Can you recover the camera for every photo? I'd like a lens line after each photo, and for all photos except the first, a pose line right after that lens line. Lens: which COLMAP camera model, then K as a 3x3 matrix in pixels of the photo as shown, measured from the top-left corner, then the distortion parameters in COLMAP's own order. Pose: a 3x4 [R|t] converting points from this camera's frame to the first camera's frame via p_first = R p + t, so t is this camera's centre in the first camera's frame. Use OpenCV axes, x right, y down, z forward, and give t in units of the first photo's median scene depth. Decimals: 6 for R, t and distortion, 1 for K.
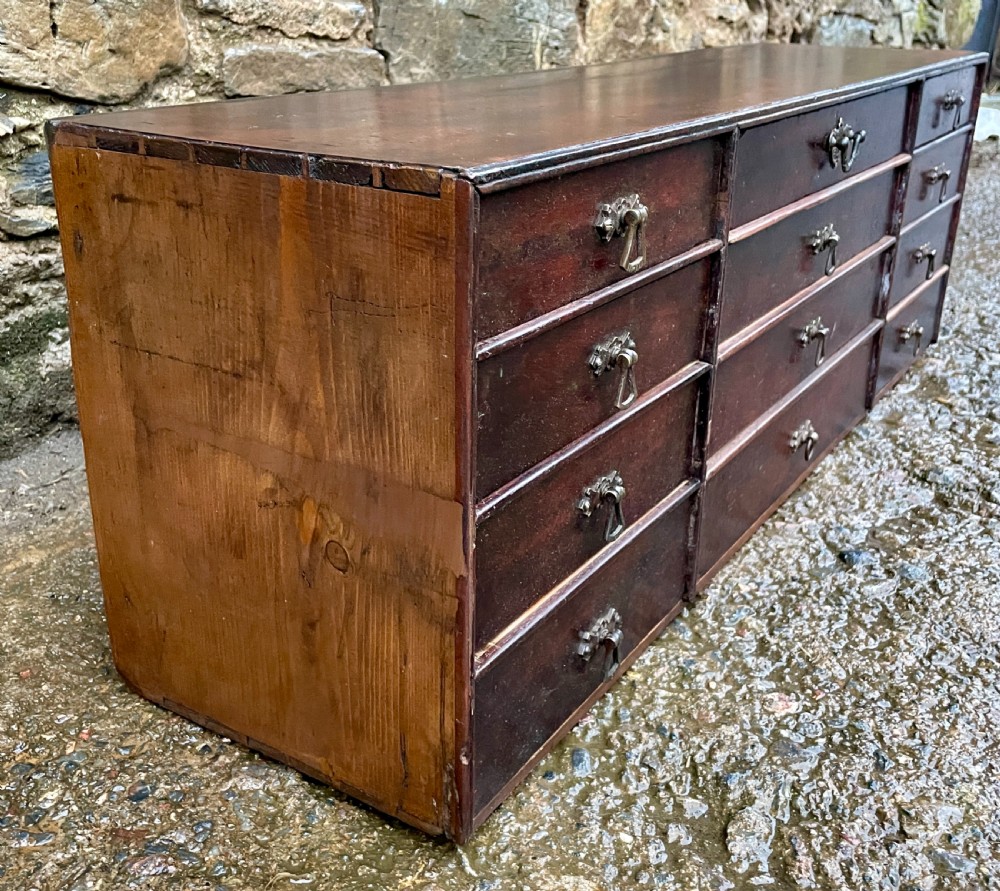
lens RADIAL K [[1108.6, 0, 500.0], [0, 1108.6, 445.5], [0, 0, 1]] dist [0.076412, -0.135868]
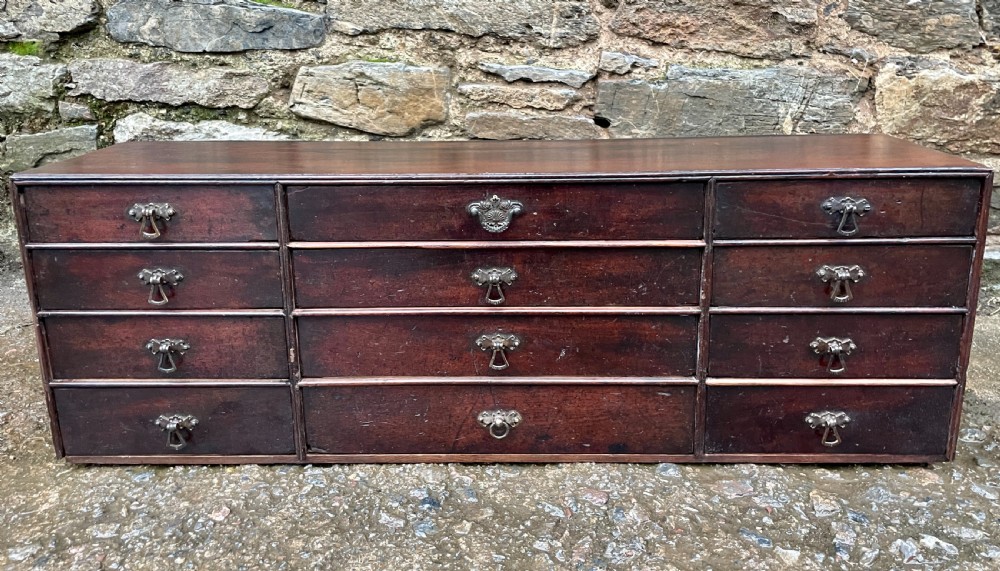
lens RADIAL K [[809.0, 0, 501.7], [0, 809.0, 242.0], [0, 0, 1]] dist [0.075372, -0.119920]
pose [[0.518512, 0.199915, -0.831372, 0.936608], [-0.310677, 0.949884, 0.034649, -0.220529], [0.796634, 0.240322, 0.554635, 0.366999]]
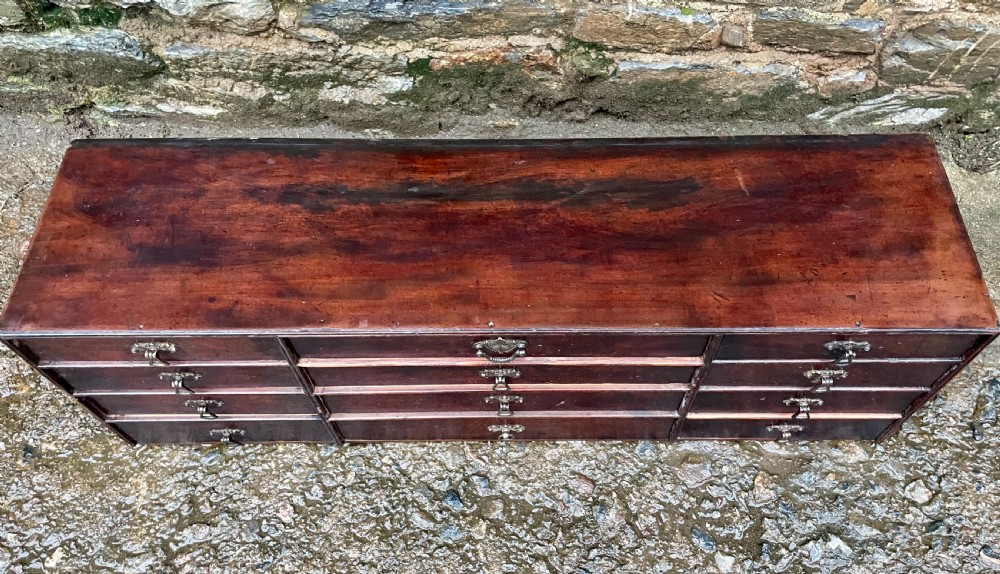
lens RADIAL K [[781.3, 0, 521.7], [0, 781.3, 272.5], [0, 0, 1]] dist [0.070589, -0.111496]
pose [[0.540990, 0.703296, -0.461199, 0.571578], [-0.313053, 0.677362, 0.665716, -0.805912], [0.780594, -0.215766, 0.586615, 0.375445]]
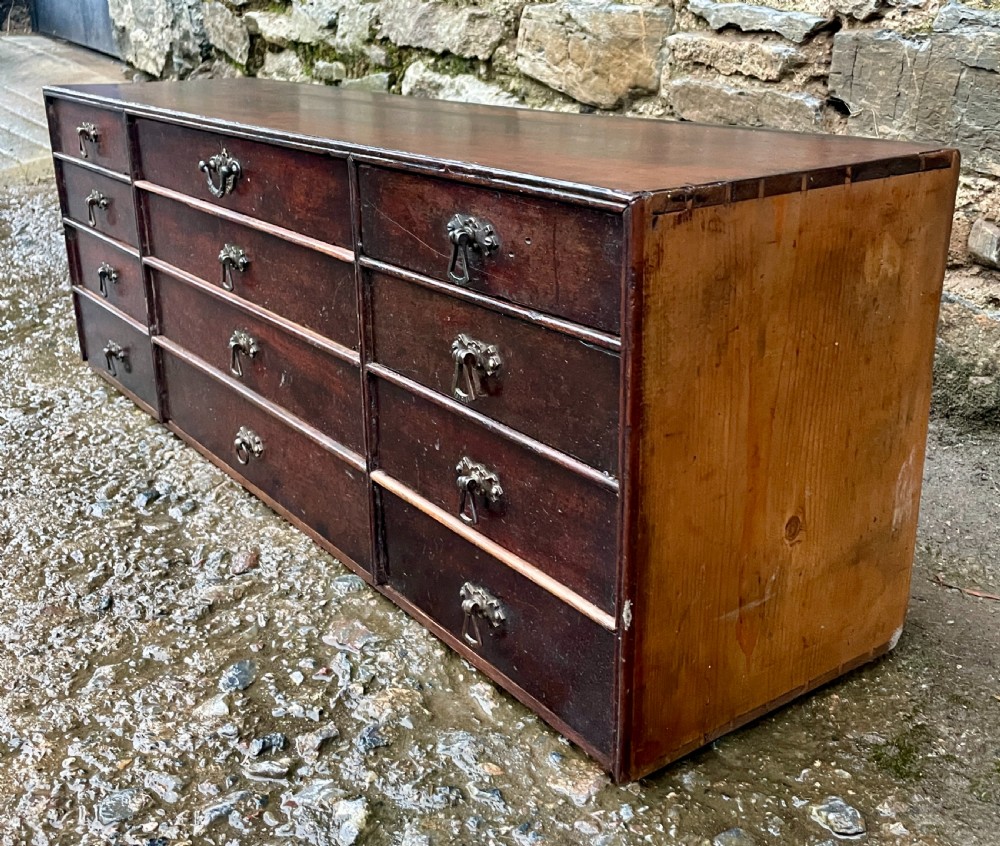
lens RADIAL K [[1122.5, 0, 495.5], [0, 1122.5, 414.7], [0, 0, 1]] dist [0.064828, -0.101659]
pose [[-0.373221, 0.306519, -0.875644, 1.007597], [-0.350900, 0.827088, 0.439084, -0.527773], [0.858822, 0.471138, -0.201129, 1.264520]]
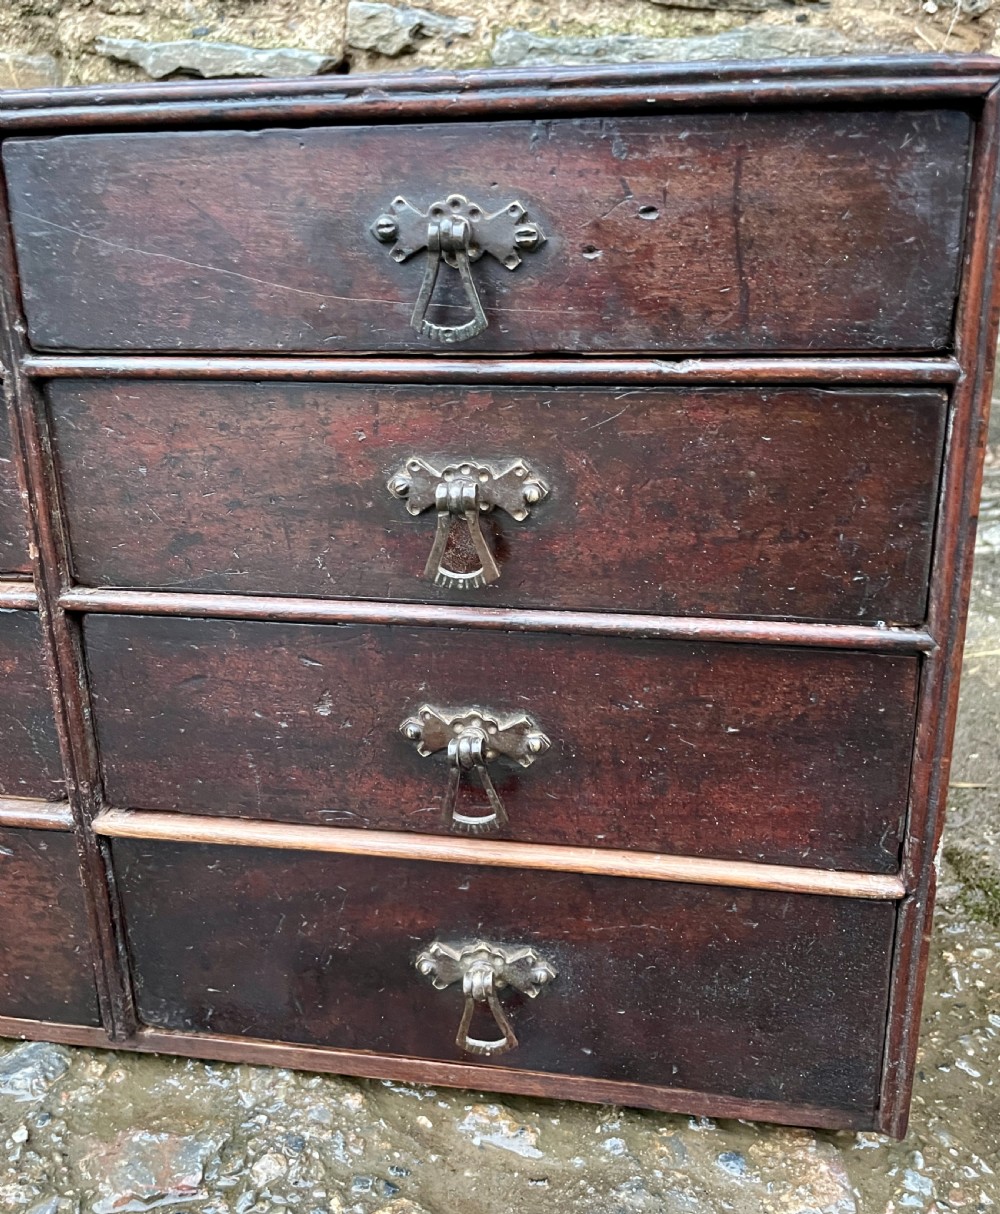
lens RADIAL K [[1102.1, 0, 521.3], [0, 1102.1, 553.5], [0, 0, 1]] dist [0.075977, -0.136662]
pose [[0.391636, 0.266680, -0.880626, 0.720527], [-0.333400, 0.933168, 0.134319, -0.298281], [0.857593, 0.240997, 0.454374, 0.983714]]
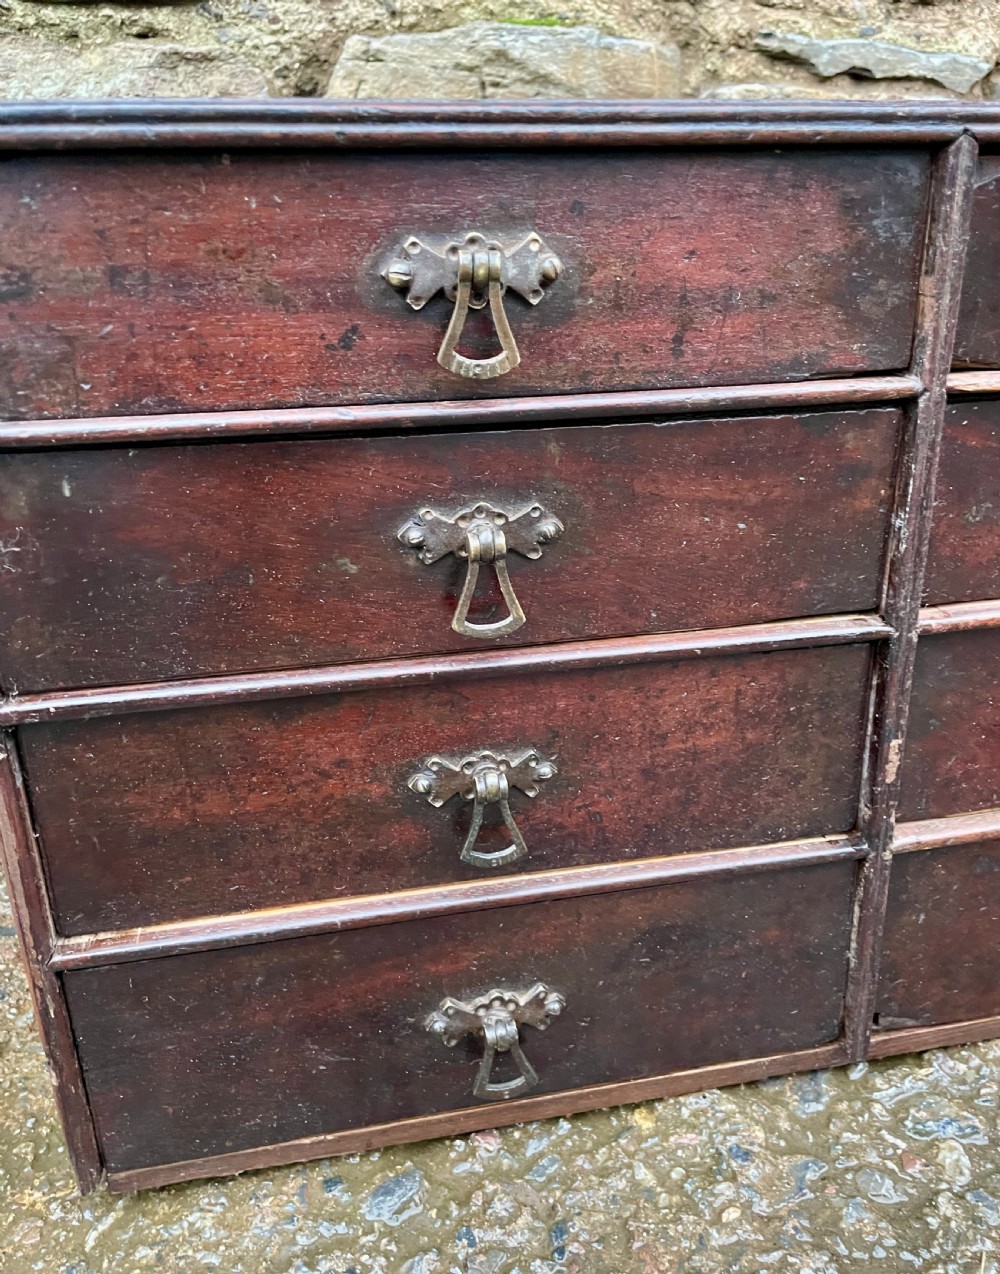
lens RADIAL K [[1090.0, 0, 503.7], [0, 1090.0, 632.9], [0, 0, 1]] dist [0.076438, -0.149634]
pose [[0.696595, 0.238397, -0.676699, 0.272782], [-0.247738, 0.965093, 0.084975, -0.047086], [0.673335, 0.108451, 0.731340, 0.347820]]
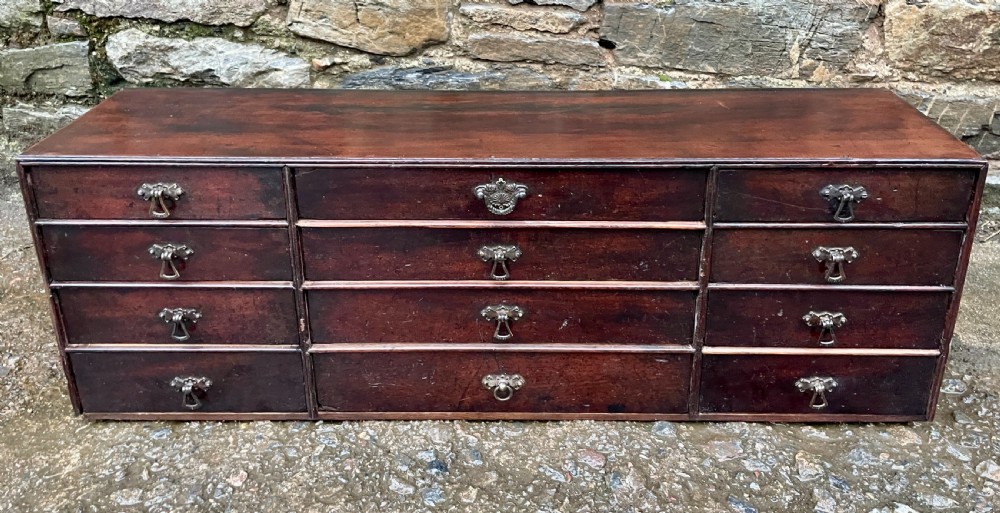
lens RADIAL K [[837.5, 0, 515.0], [0, 837.5, 166.4], [0, 0, 1]] dist [0.069127, -0.106398]
pose [[0.531938, 0.299990, -0.791863, 0.927016], [-0.318966, 0.937249, 0.140801, -0.372448], [0.784412, 0.177680, 0.594245, 0.302866]]
